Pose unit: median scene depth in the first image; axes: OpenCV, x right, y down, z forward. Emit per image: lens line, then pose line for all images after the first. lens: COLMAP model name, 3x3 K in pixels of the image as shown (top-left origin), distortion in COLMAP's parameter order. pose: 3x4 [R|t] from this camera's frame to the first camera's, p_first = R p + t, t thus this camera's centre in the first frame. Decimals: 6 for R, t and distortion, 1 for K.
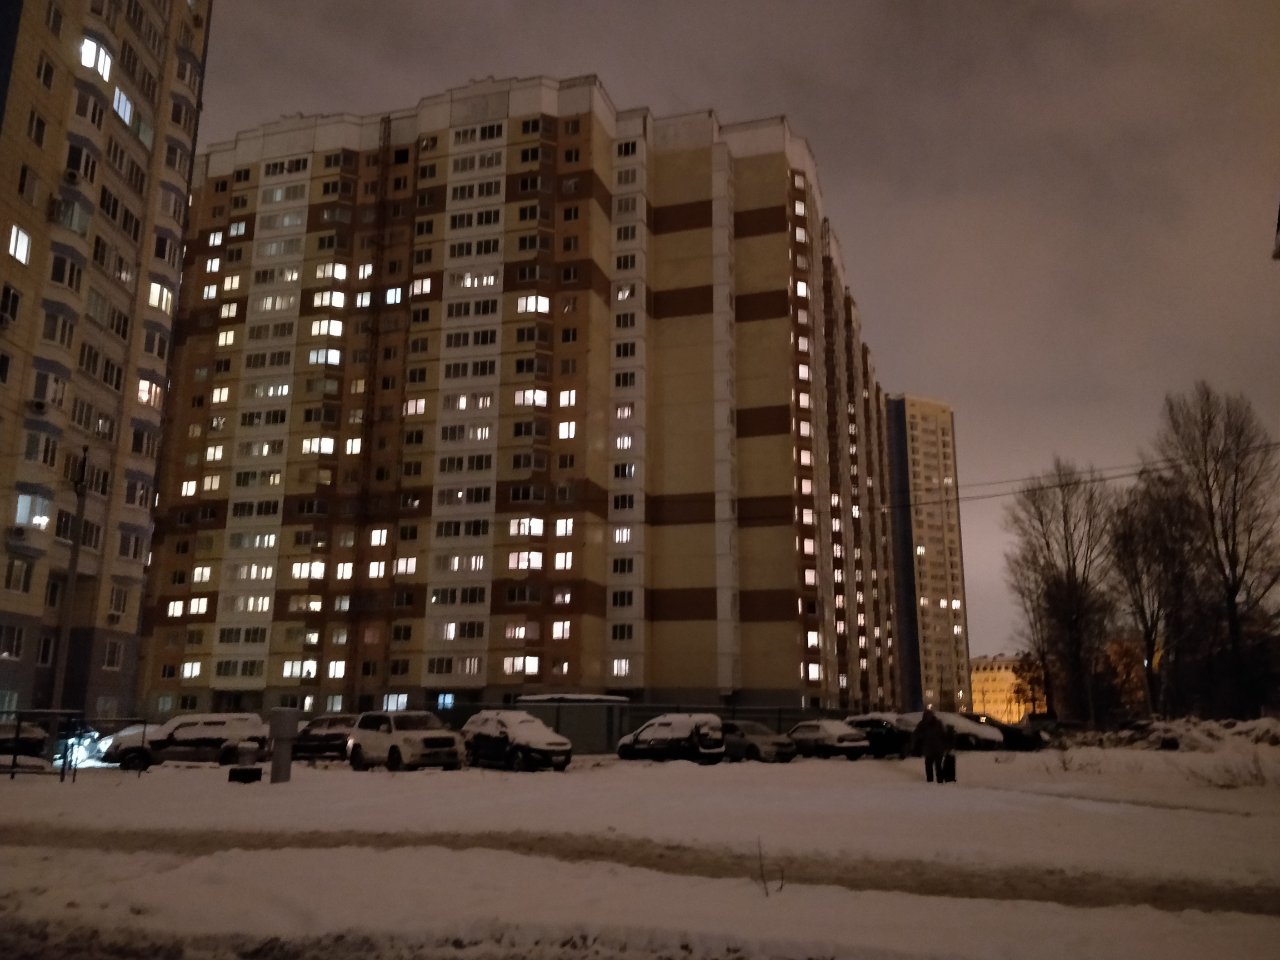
lens RADIAL K [[1055.4, 0, 644.4], [0, 1055.4, 470.1], [0, 0, 1]] dist [0.080775, -0.132496]
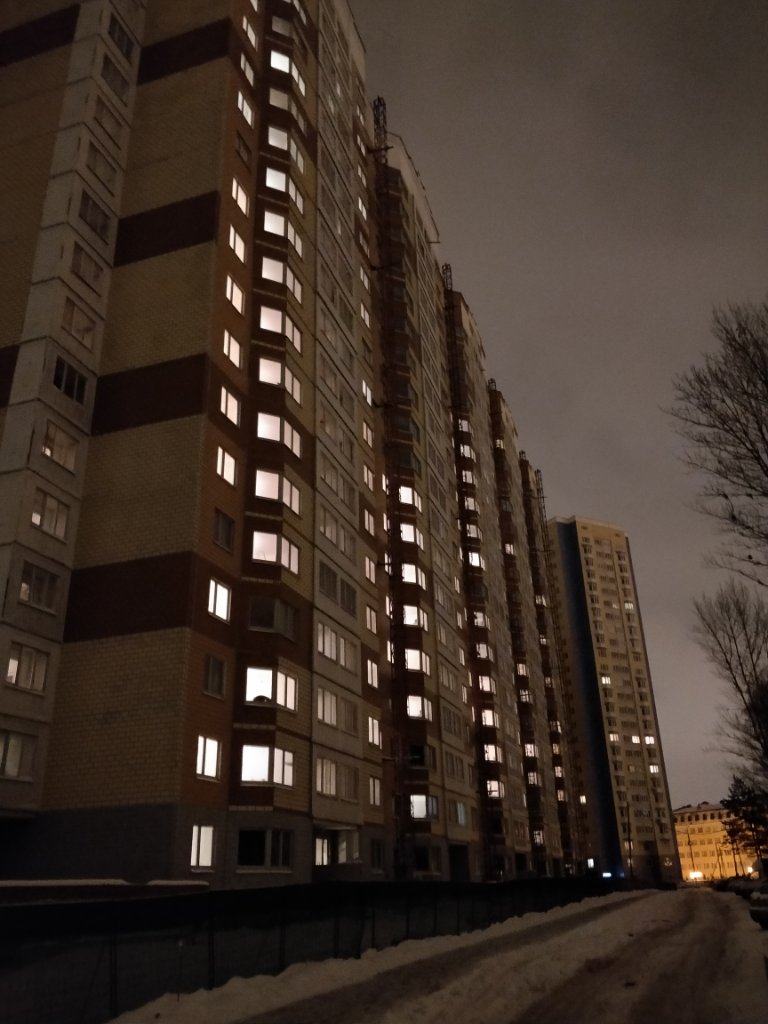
lens RADIAL K [[844.4, 0, 390.3], [0, 844.4, 499.0], [0, 0, 1]] dist [0.080775, -0.132496]
pose [[0.999324, -0.036746, -0.000620, 0.210751], [0.035914, 0.980000, -0.195731, 0.152866], [0.007800, 0.195577, 0.980657, 0.644703]]
